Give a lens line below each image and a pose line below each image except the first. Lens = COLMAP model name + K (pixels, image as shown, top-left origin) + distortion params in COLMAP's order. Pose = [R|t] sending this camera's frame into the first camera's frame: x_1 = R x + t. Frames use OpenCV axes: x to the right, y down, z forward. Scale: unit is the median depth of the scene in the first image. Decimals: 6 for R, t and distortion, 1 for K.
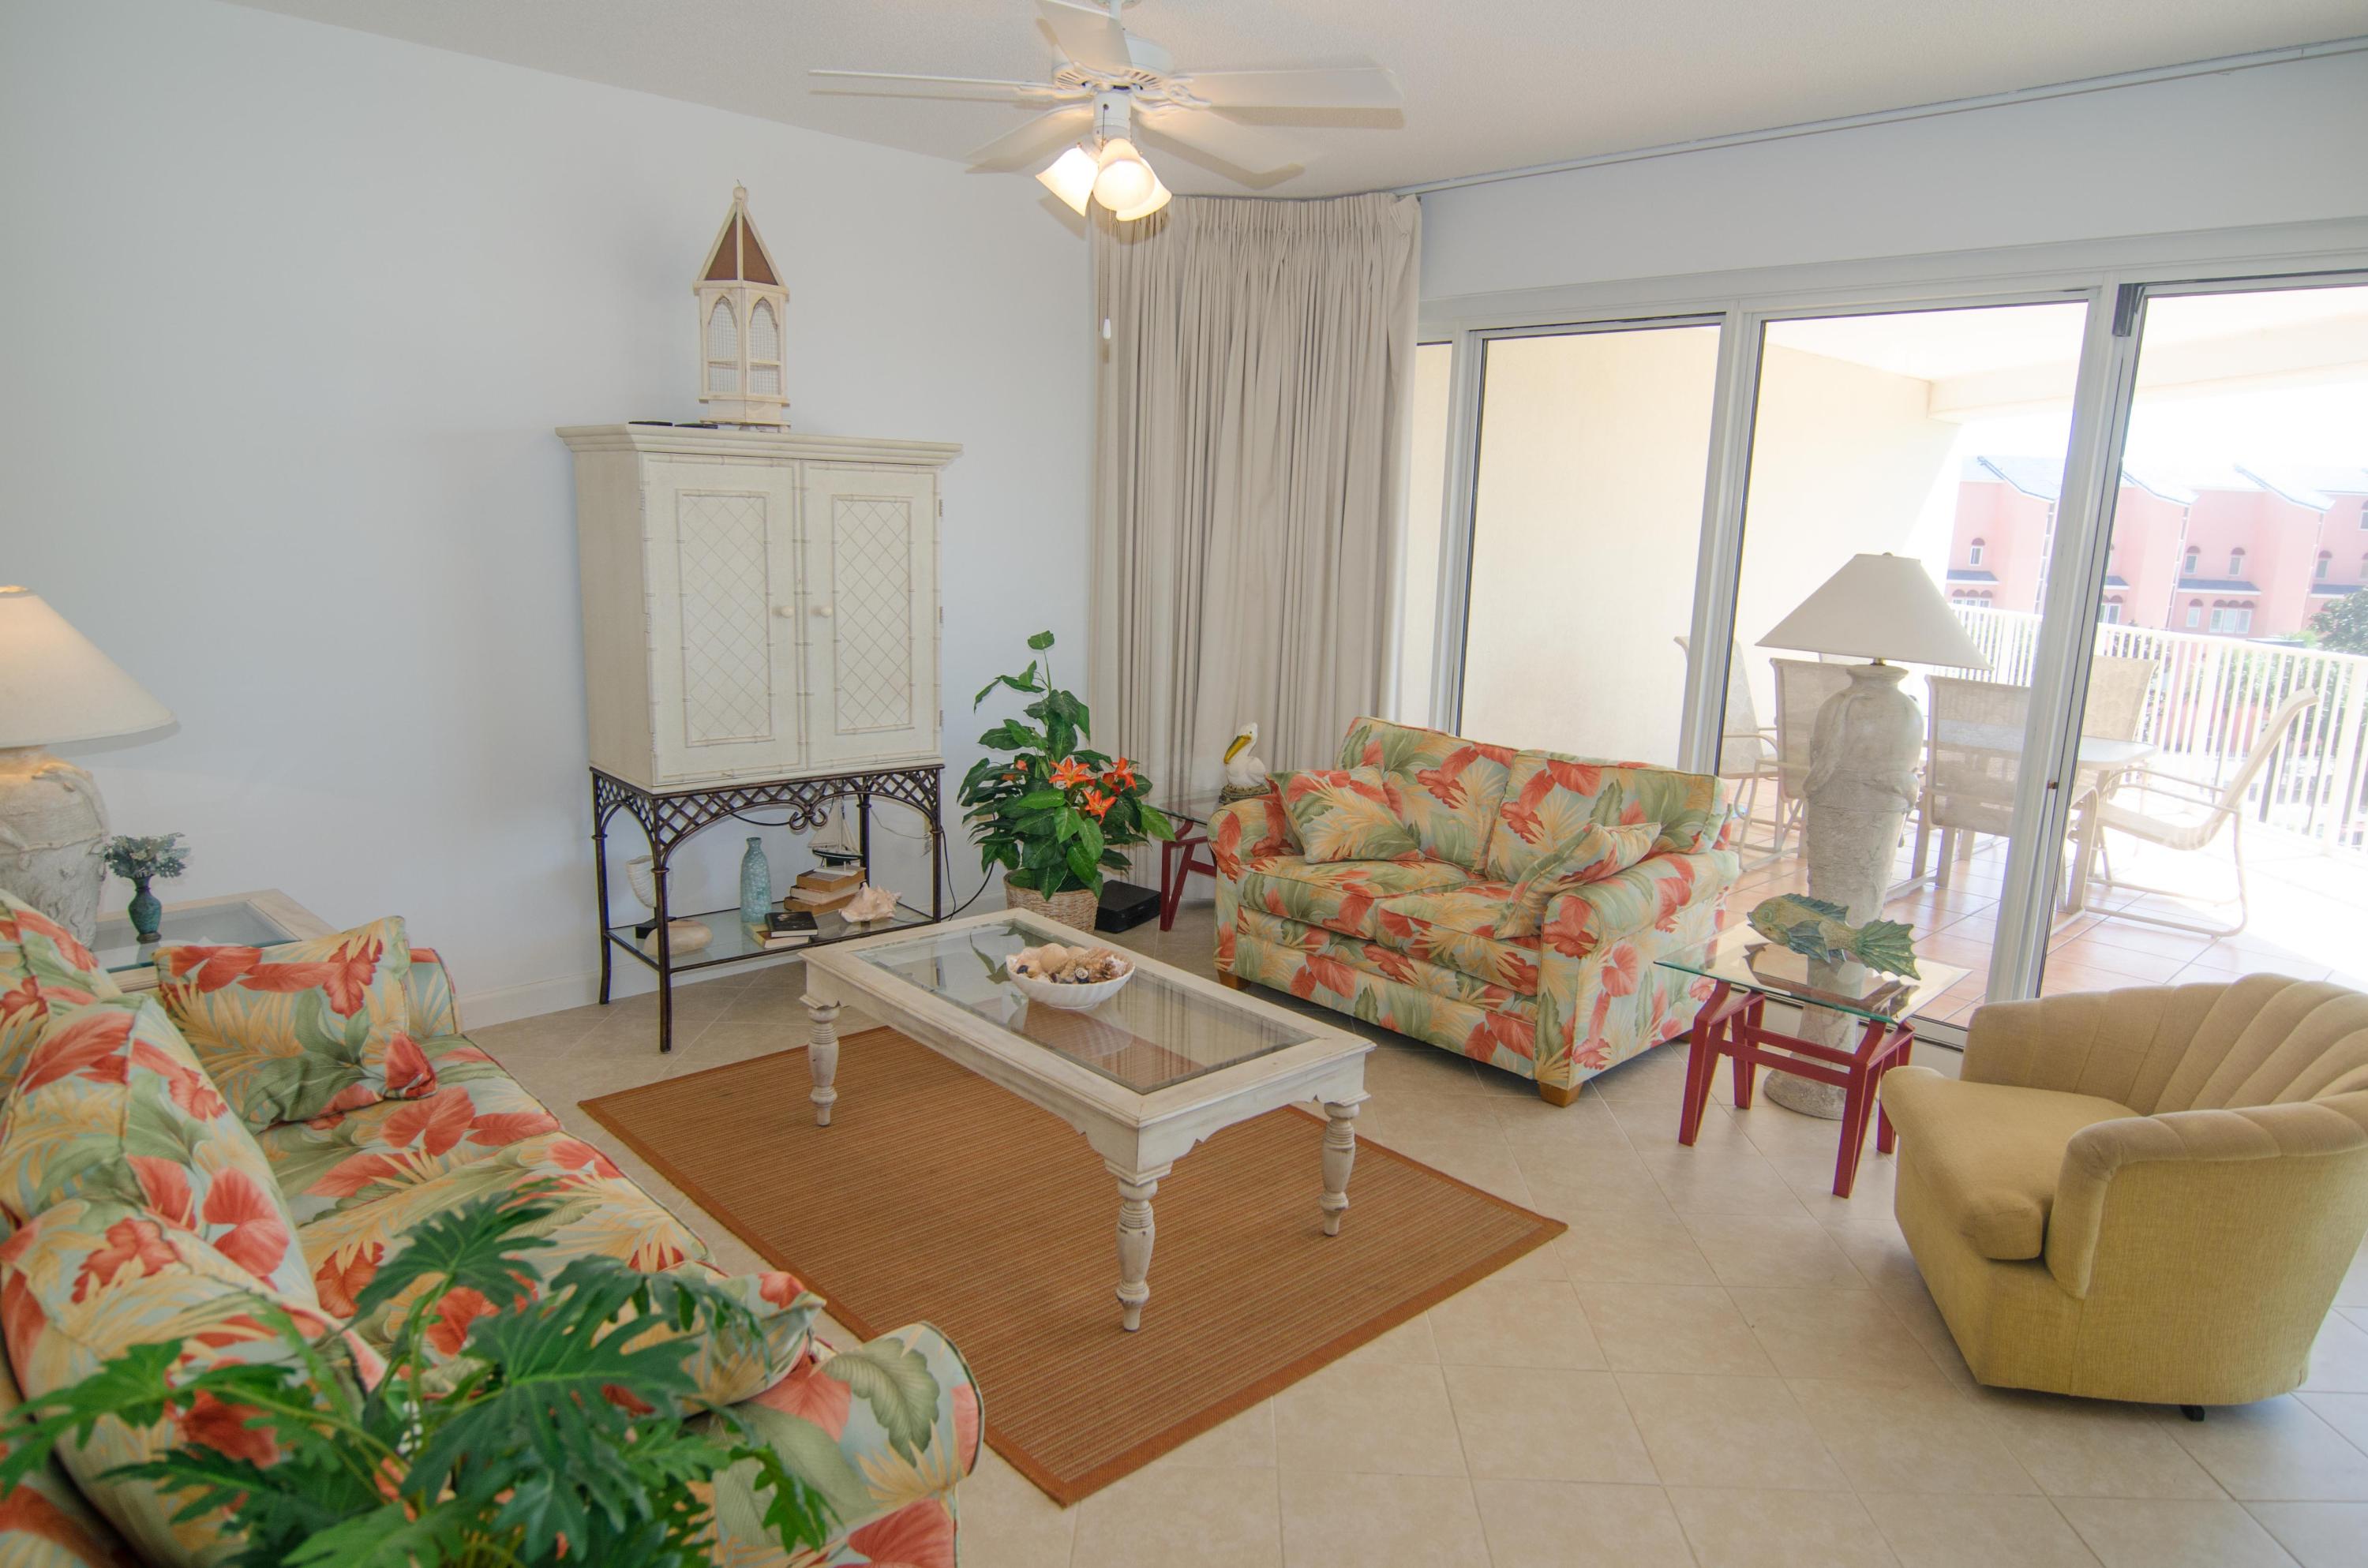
lens RADIAL K [[1430.5, 0, 1187.6], [0, 1430.5, 782.4], [0, 0, 1]] dist [0.002895, 0.000403]
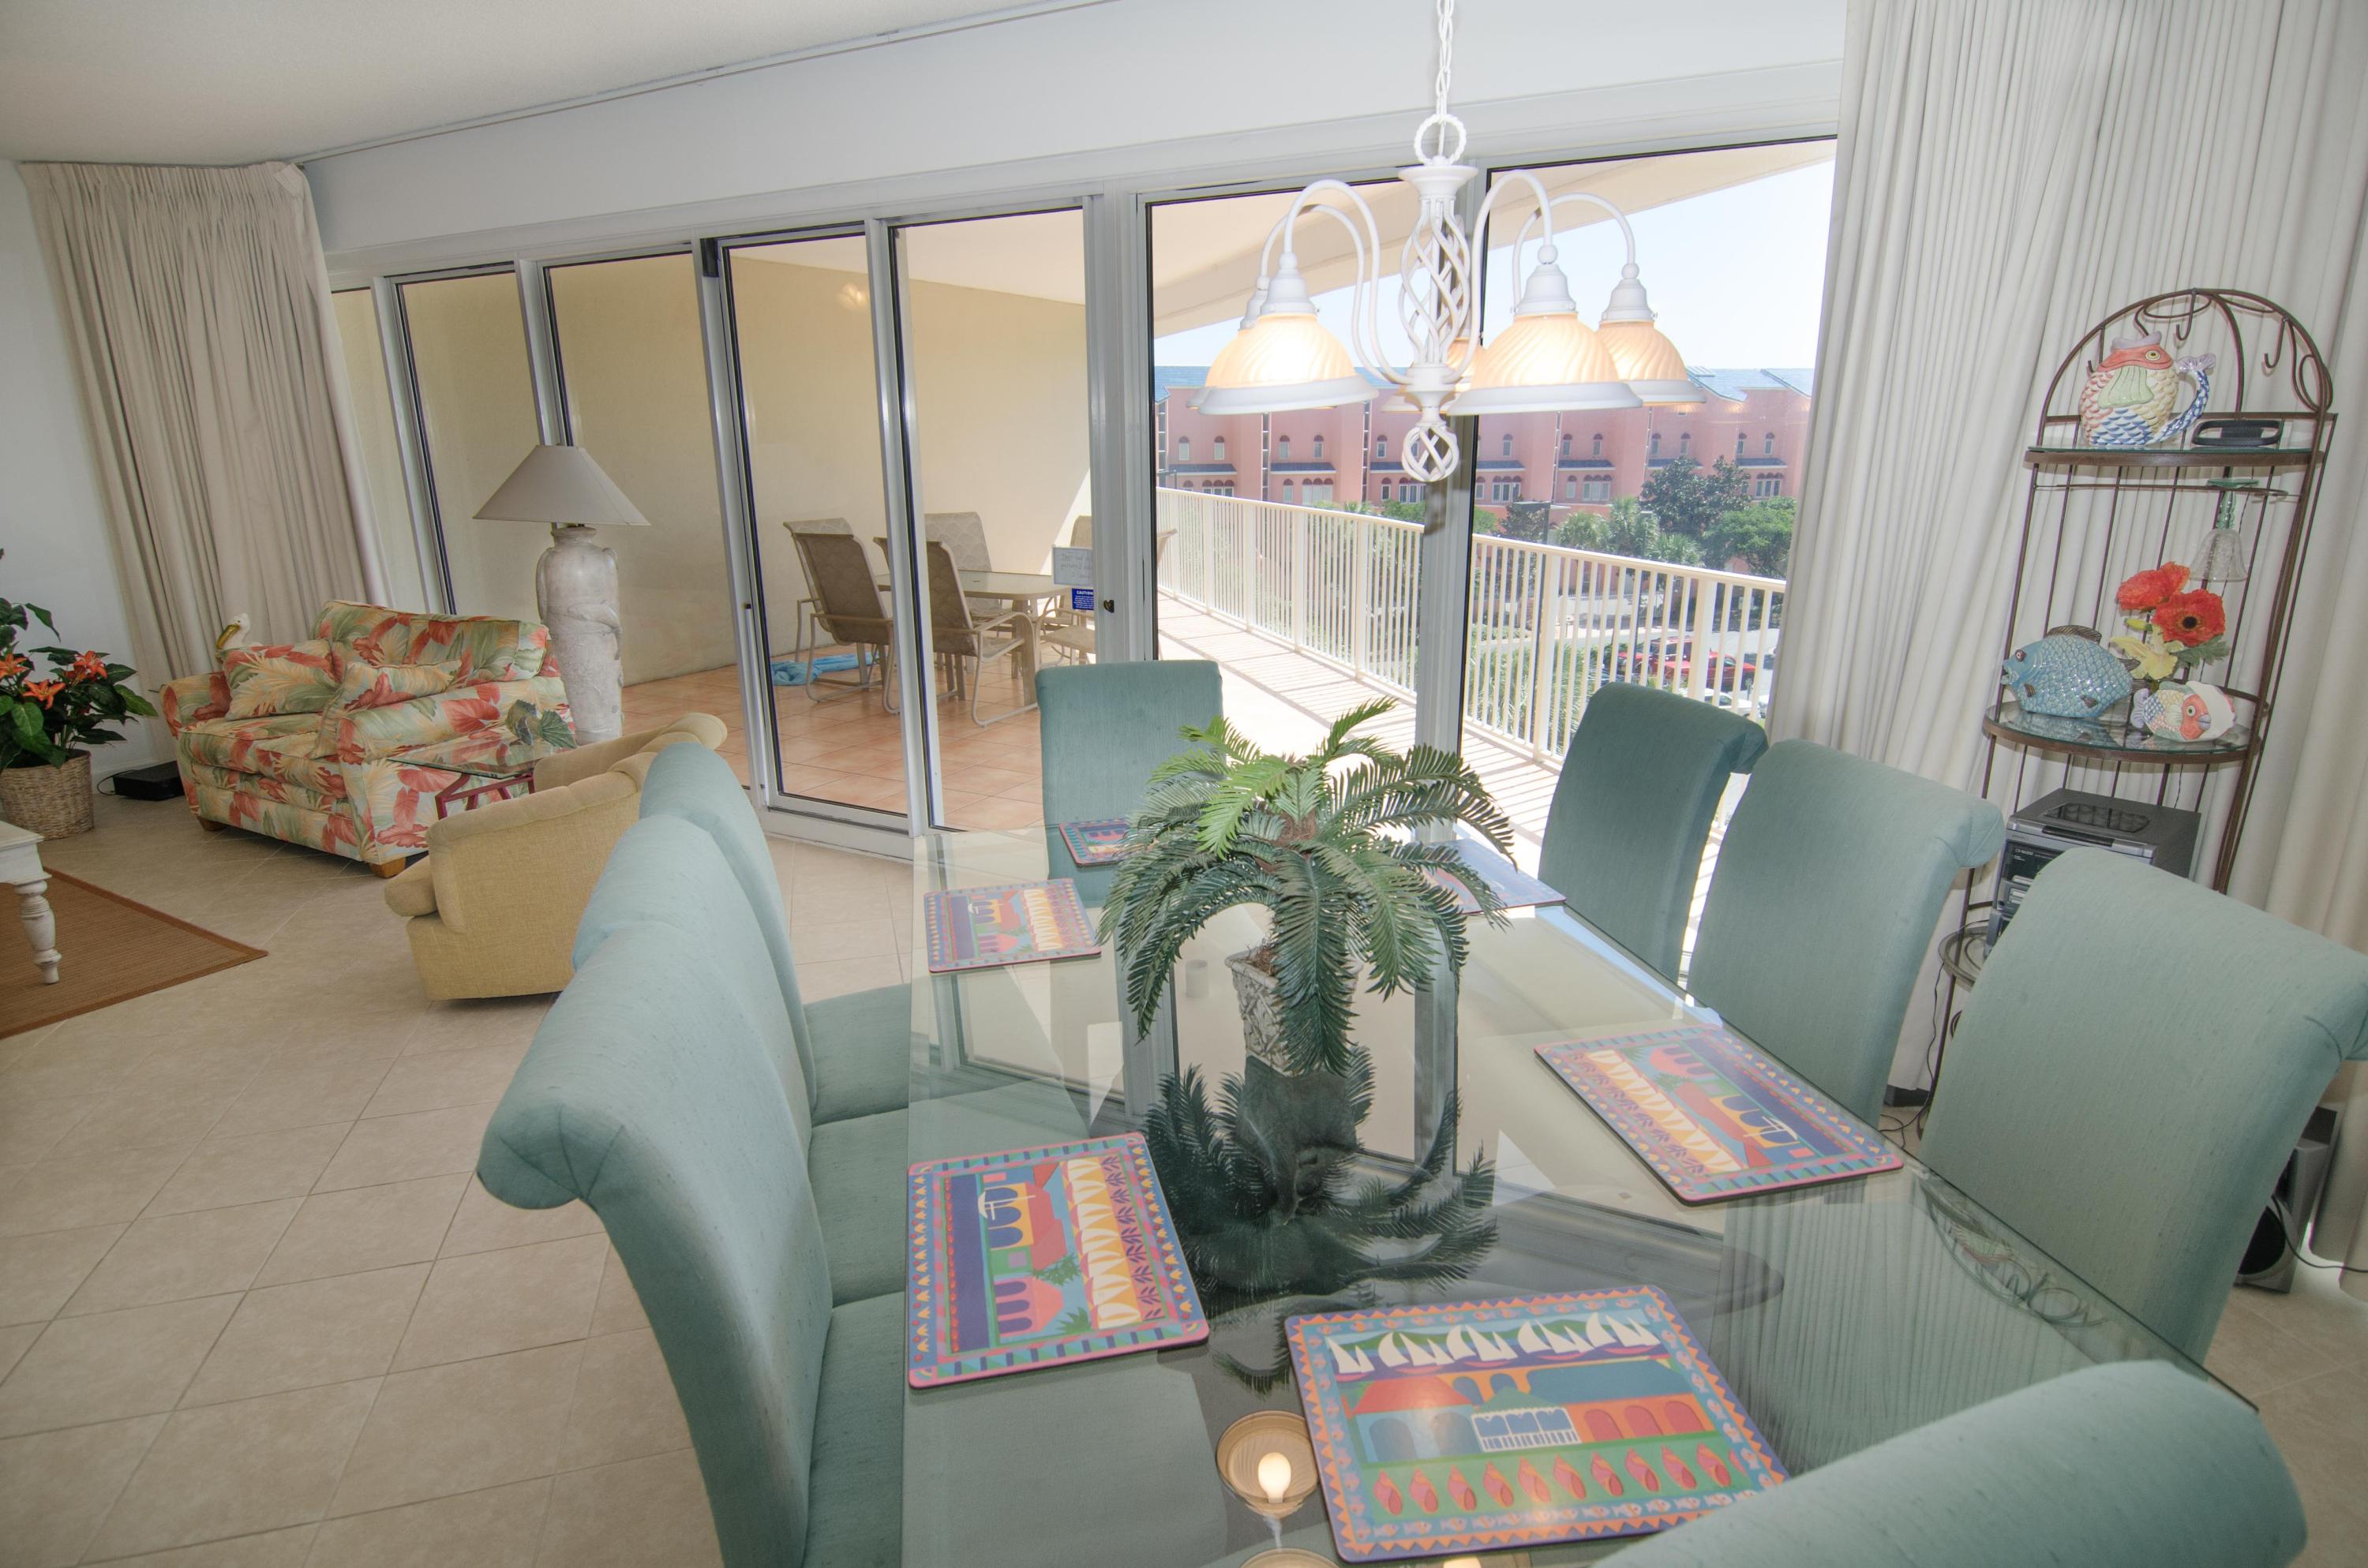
lens RADIAL K [[1253.0, 0, 1173.2], [0, 1253.0, 789.2], [0, 0, 1]] dist [-0.017362, -0.003239]
pose [[0.957052, -0.118906, 0.264410, 0.501498], [0.094593, 0.990183, 0.102902, 0.071421], [-0.274050, -0.073471, 0.958905, -0.229440]]
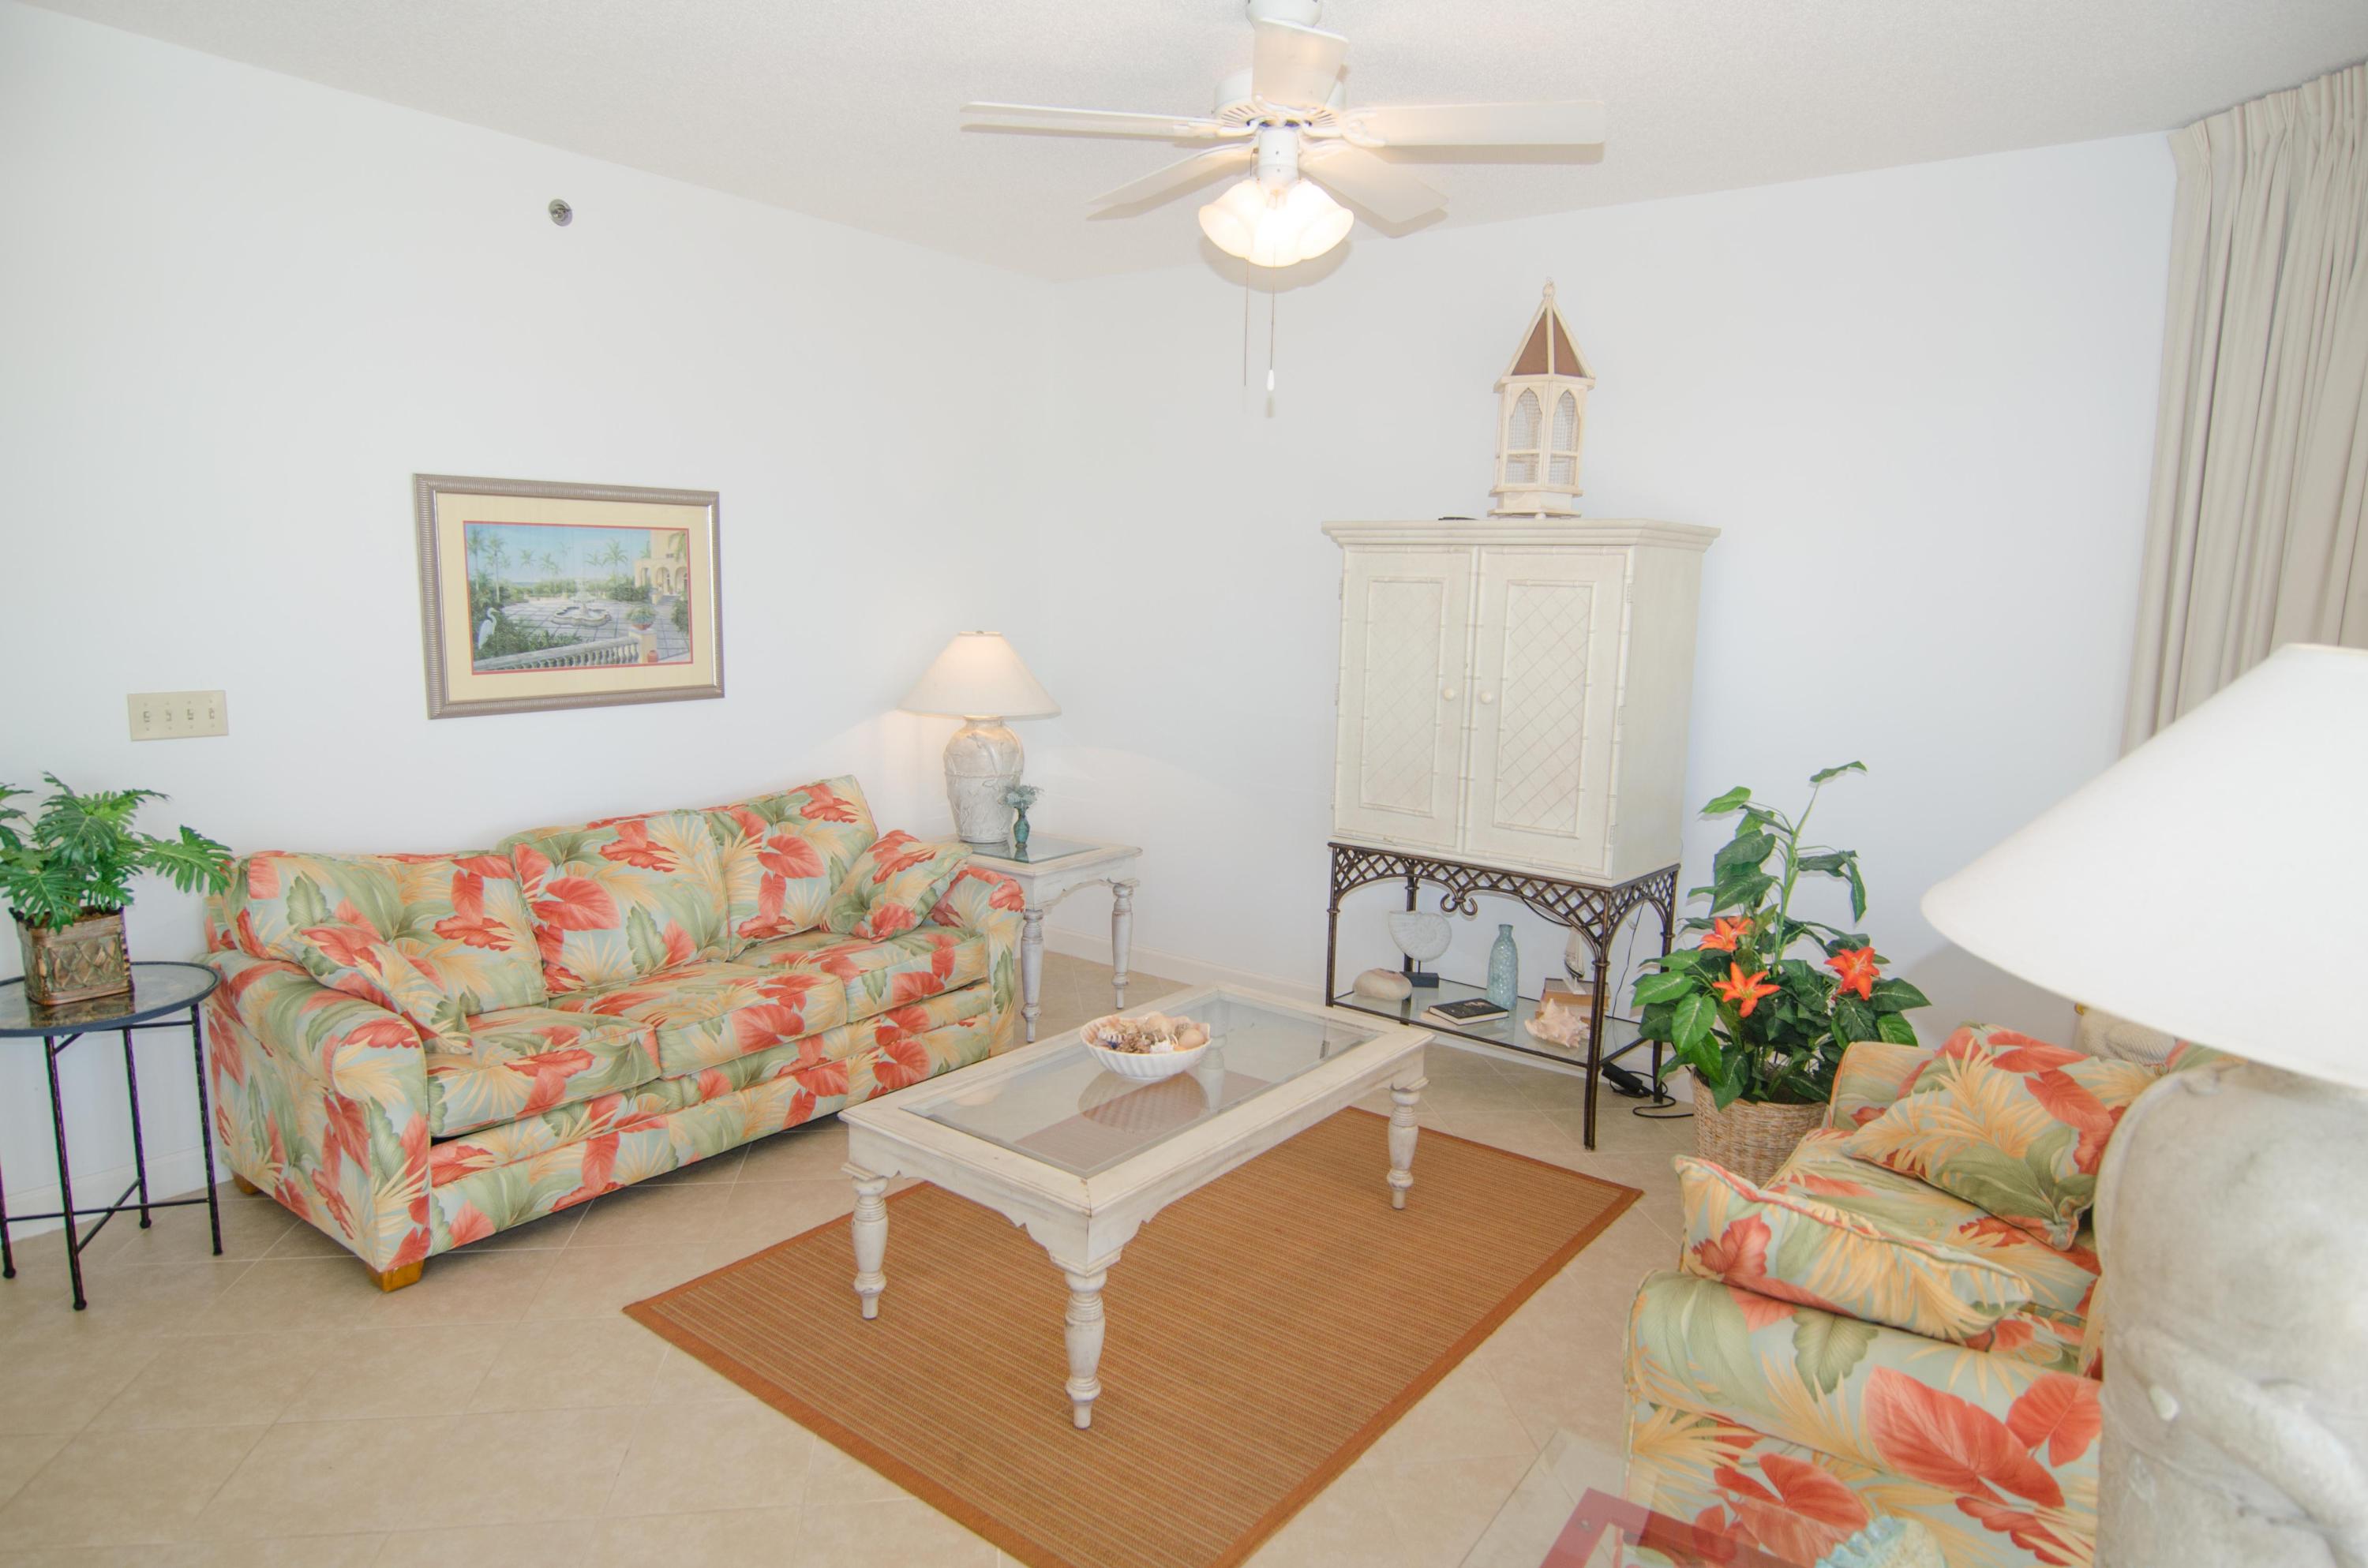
lens RADIAL K [[1430.5, 0, 1188.1], [0, 1430.5, 784.3], [0, 0, 1]] dist [0.002895, 0.000403]
pose [[0.146934, 0.110718, -0.982930, 0.758069], [-0.208781, 0.974799, 0.078592, -0.106208], [0.966861, 0.193670, 0.166346, 0.721085]]
